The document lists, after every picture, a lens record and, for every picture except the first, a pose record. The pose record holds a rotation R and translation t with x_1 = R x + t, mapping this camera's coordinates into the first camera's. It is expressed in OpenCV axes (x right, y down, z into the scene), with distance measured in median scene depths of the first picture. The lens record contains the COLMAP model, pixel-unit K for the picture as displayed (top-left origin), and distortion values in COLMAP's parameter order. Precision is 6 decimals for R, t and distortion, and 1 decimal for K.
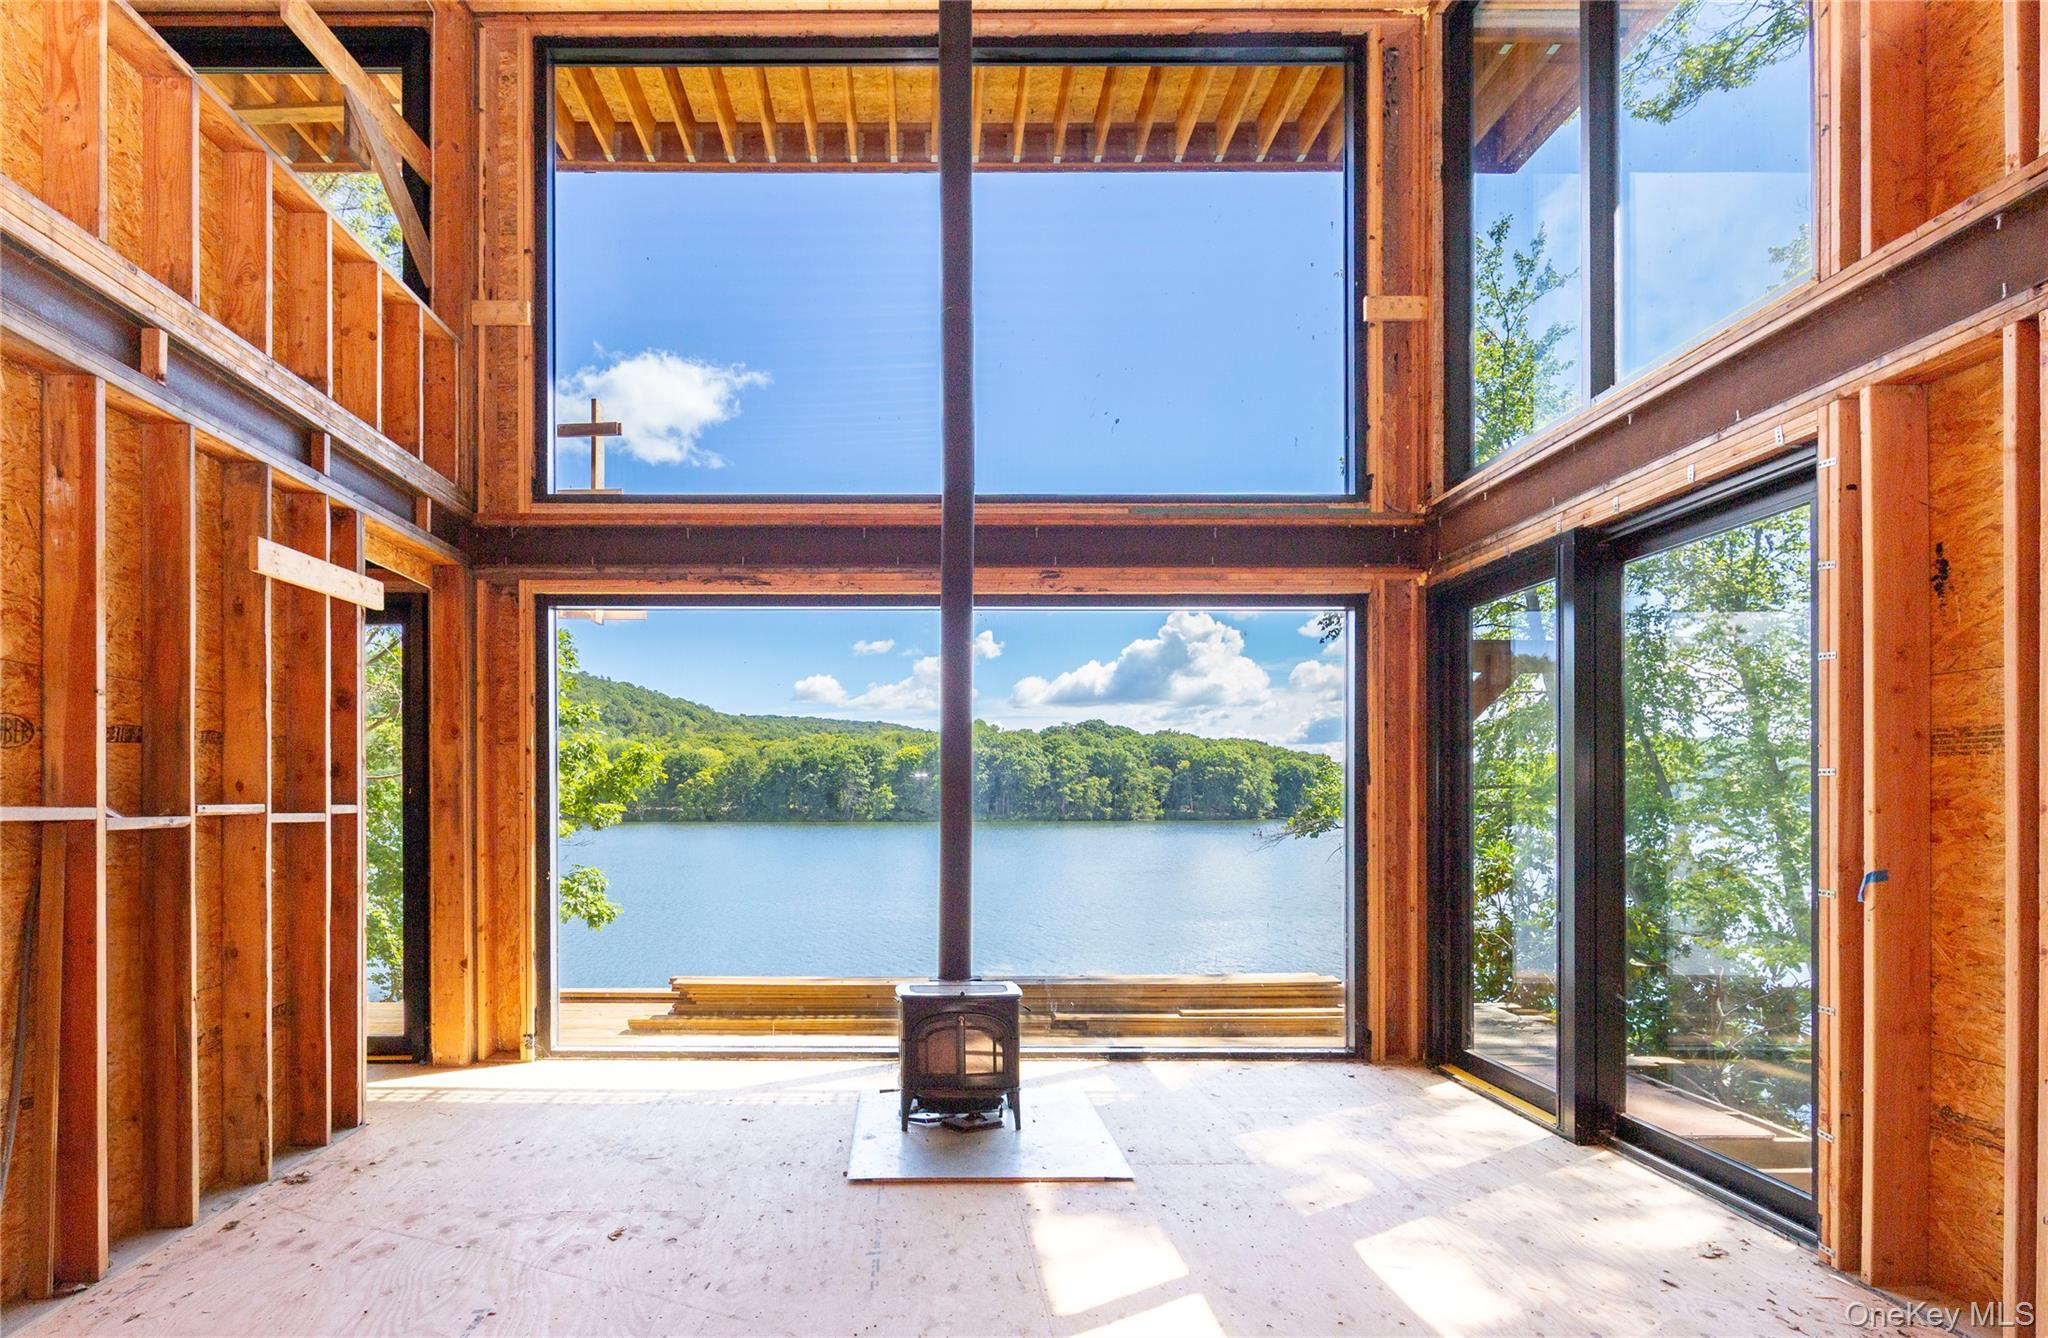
lens RADIAL K [[976.4, 0, 922.6], [0, 976.4, 805.6], [0, 0, 1]] dist [0.005797, 0.000295]
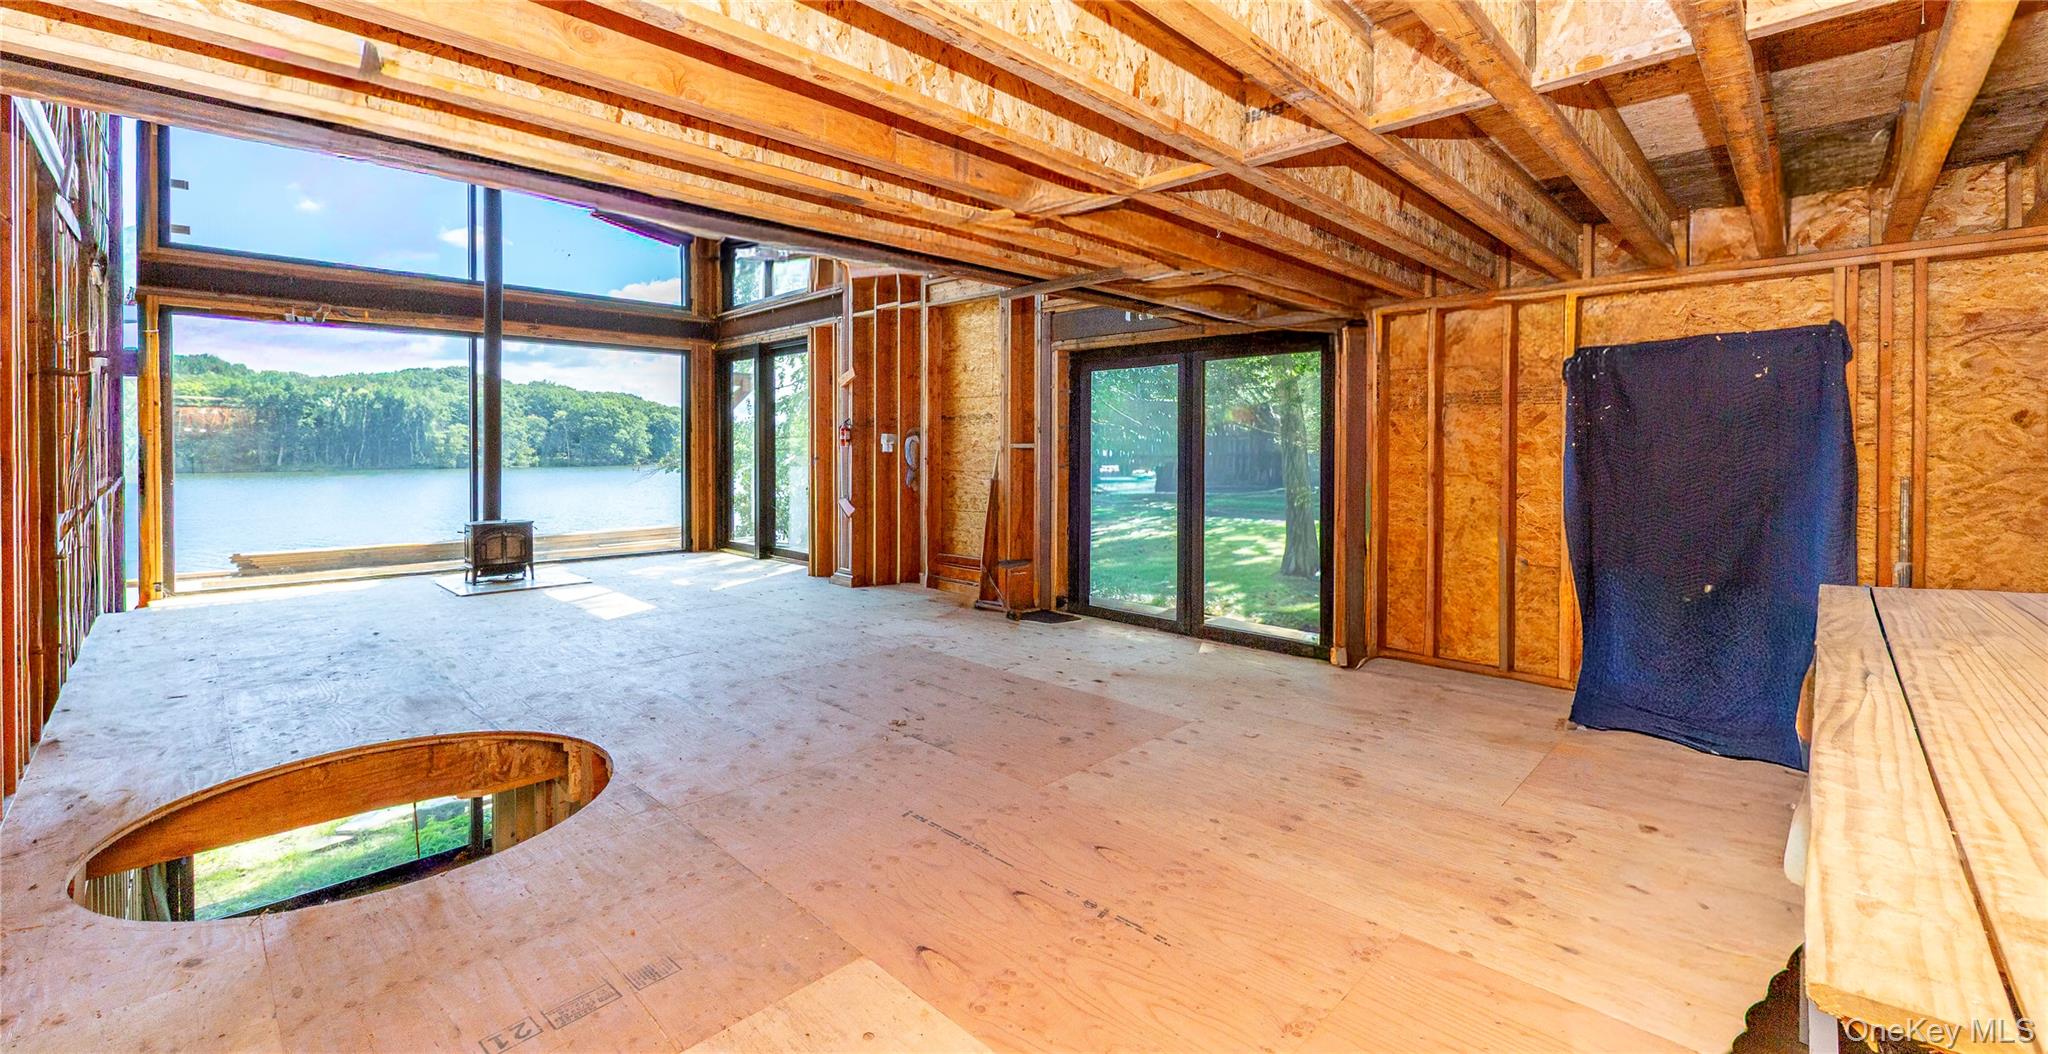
lens RADIAL K [[844.5, 0, 1053.3], [0, 844.5, 446.5], [0, 0, 1]] dist [0.002685, 0.000316]
pose [[0.702597, 0.002783, 0.711583, -0.364724], [0.002948, 0.999972, -0.006821, 0.027235], [-0.711582, 0.006890, 0.702569, -1.014662]]
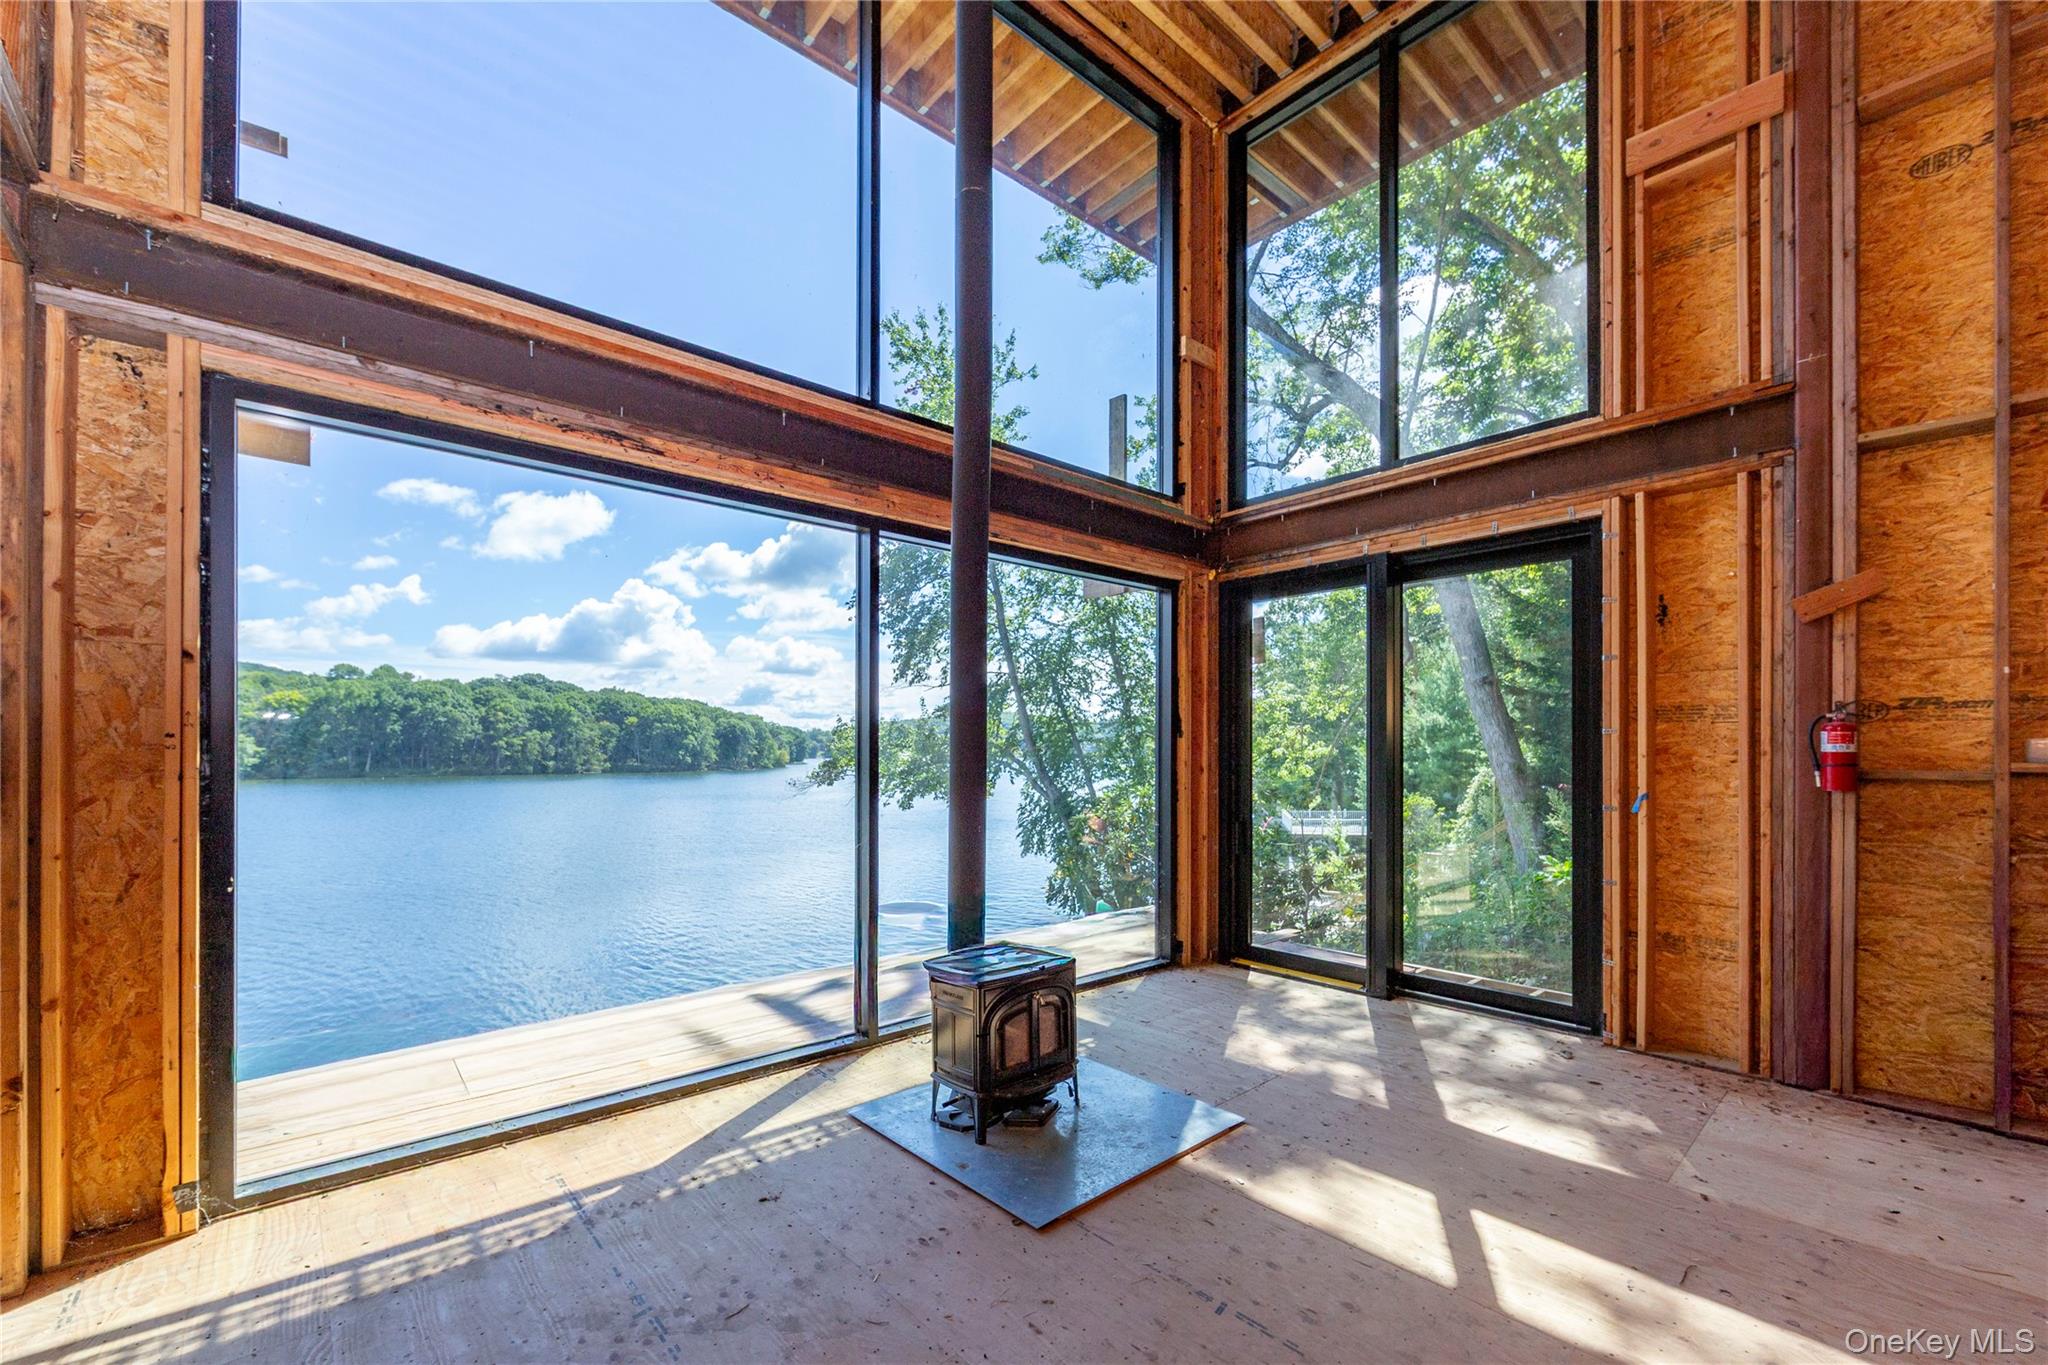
lens RADIAL K [[838.7, 0, 1050.0], [0, 838.7, 753.9], [0, 0, 1]] dist [0.003779, -0.000154]
pose [[0.740875, -0.000831, 0.671643, -0.365562], [0.004598, 0.999982, -0.003835, 0.001747], [-0.671628, 0.005930, 0.740865, 0.340554]]
